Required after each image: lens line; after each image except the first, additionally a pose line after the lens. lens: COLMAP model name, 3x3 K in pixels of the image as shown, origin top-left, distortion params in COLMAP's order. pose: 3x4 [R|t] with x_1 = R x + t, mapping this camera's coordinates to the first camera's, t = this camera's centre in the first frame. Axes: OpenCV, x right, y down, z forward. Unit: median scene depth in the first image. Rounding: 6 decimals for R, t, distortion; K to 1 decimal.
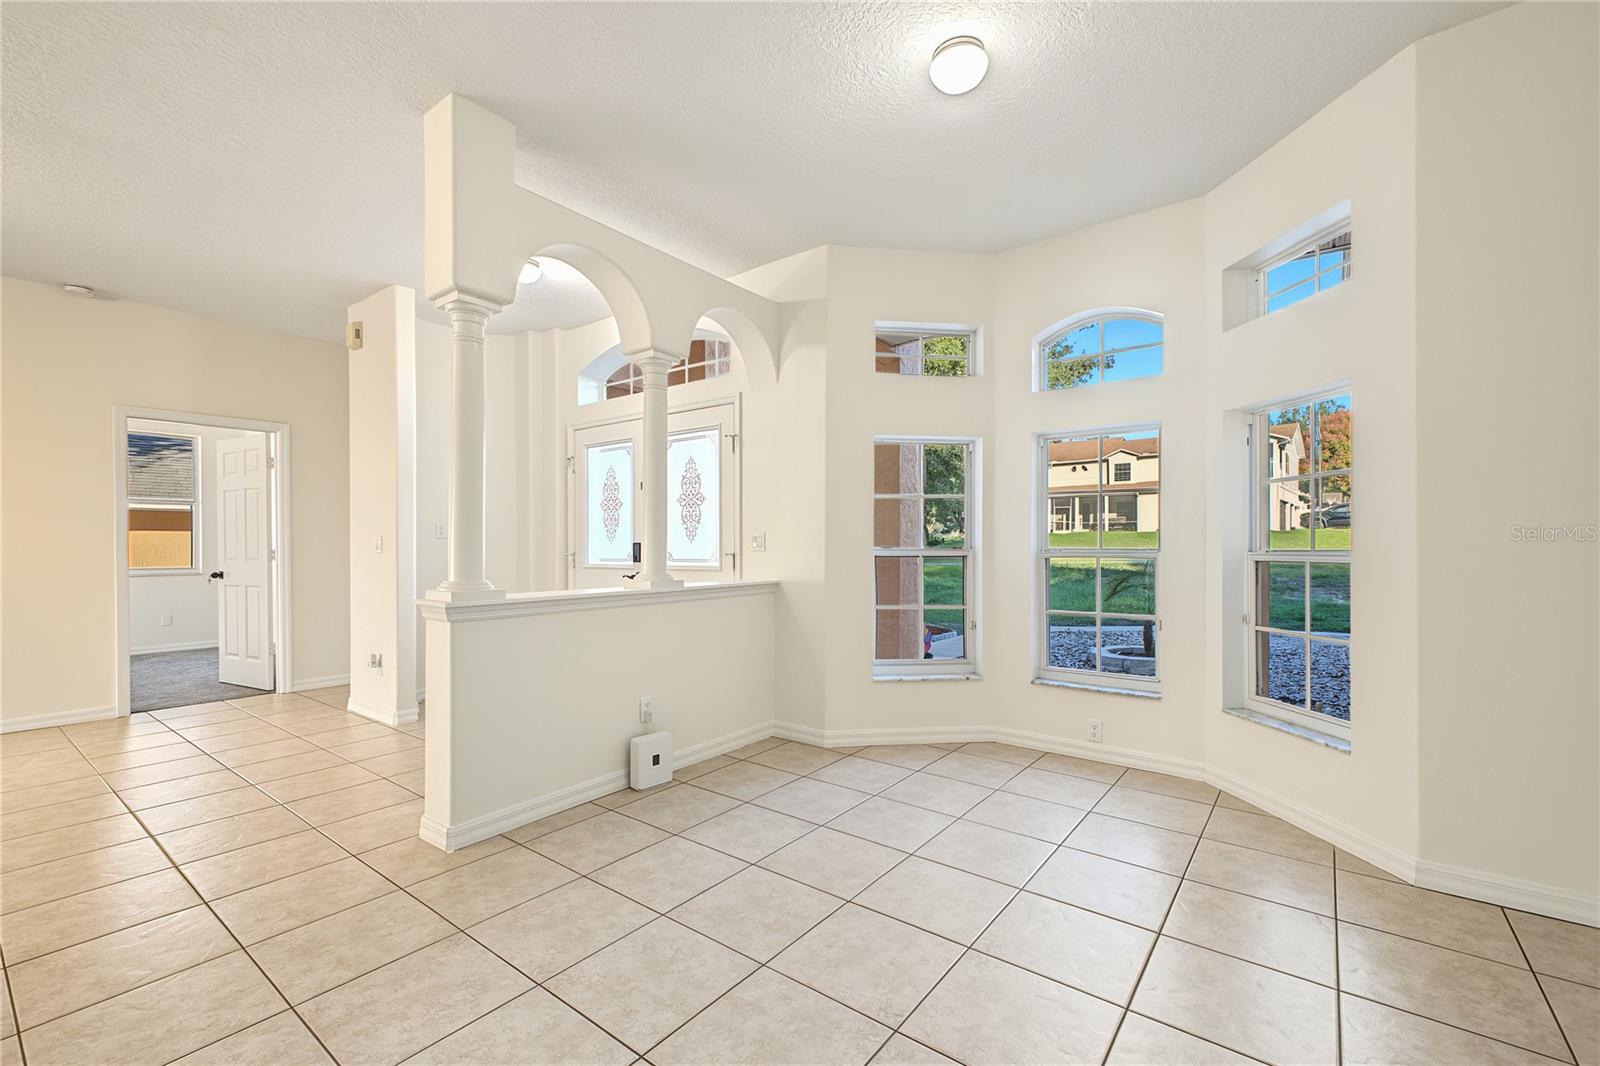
lens RADIAL K [[646.8, 0, 805.2], [0, 646.8, 542.1], [0, 0, 1]] dist [-0.008585, -0.000524]
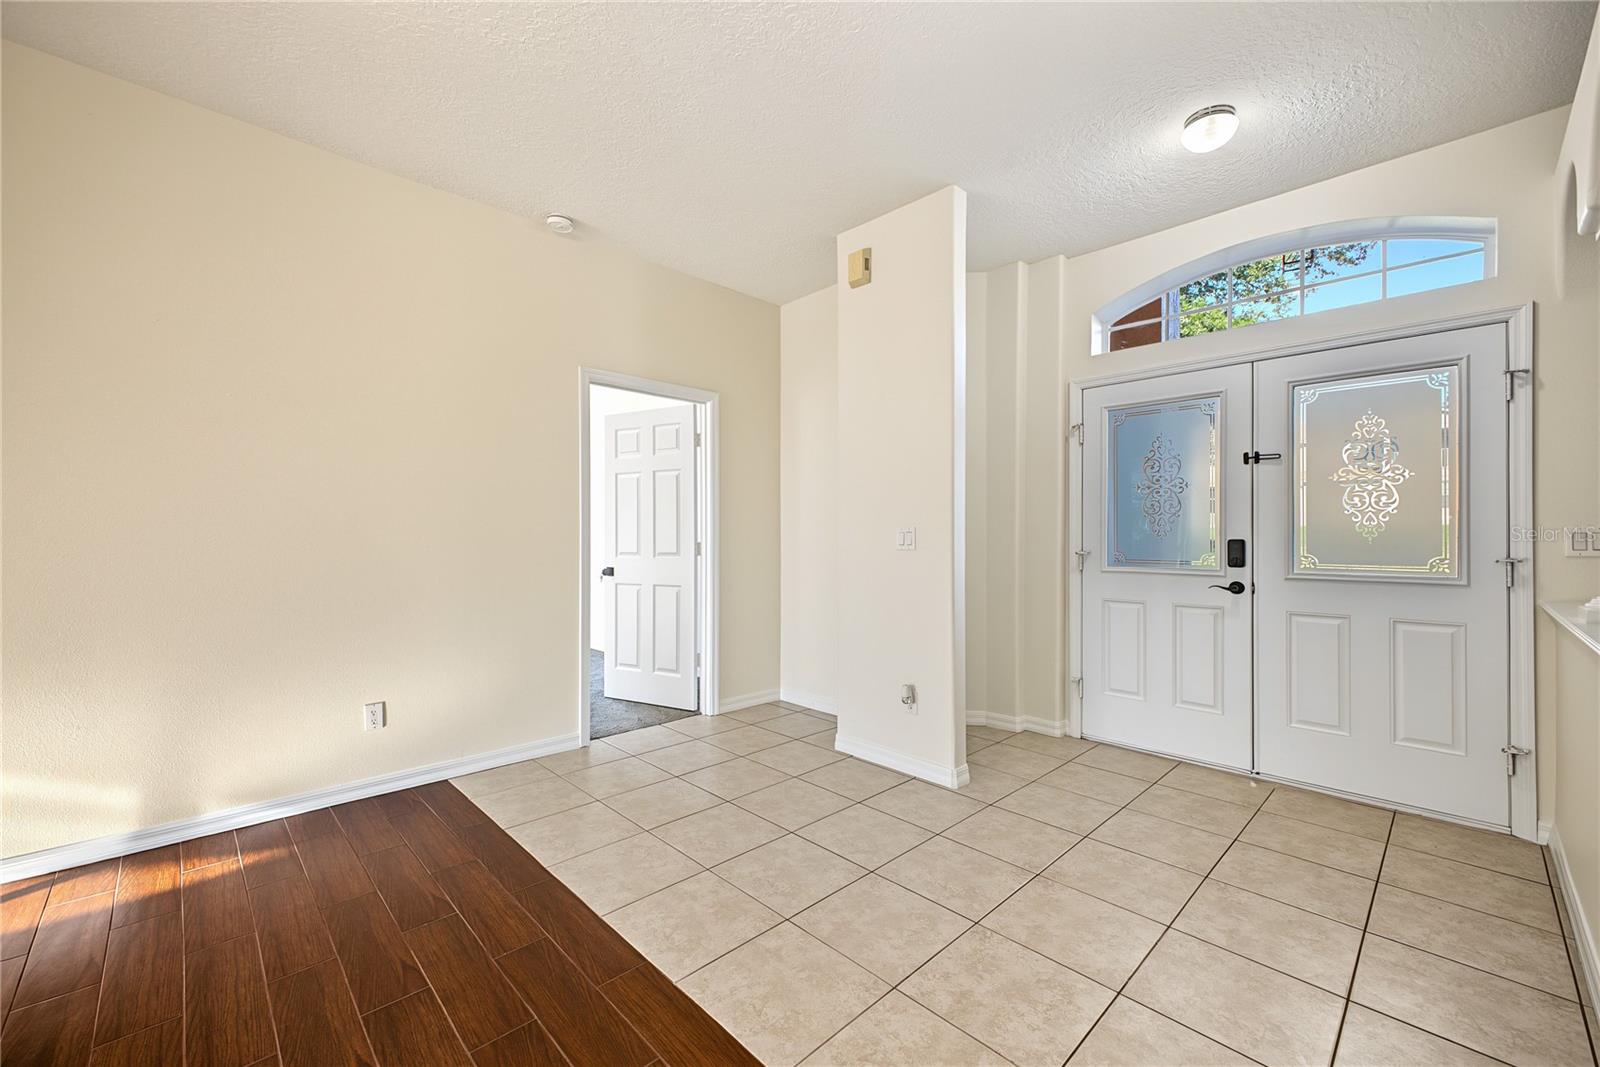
lens RADIAL K [[646.8, 0, 797.2], [0, 646.8, 536.4], [0, 0, 1]] dist [-0.008585, -0.000524]
pose [[0.984005, 0.006381, -0.178028, -0.535613], [-0.006103, 0.999979, 0.002109, 0.000000], [0.178038, -0.000988, 0.984023, 0.190917]]
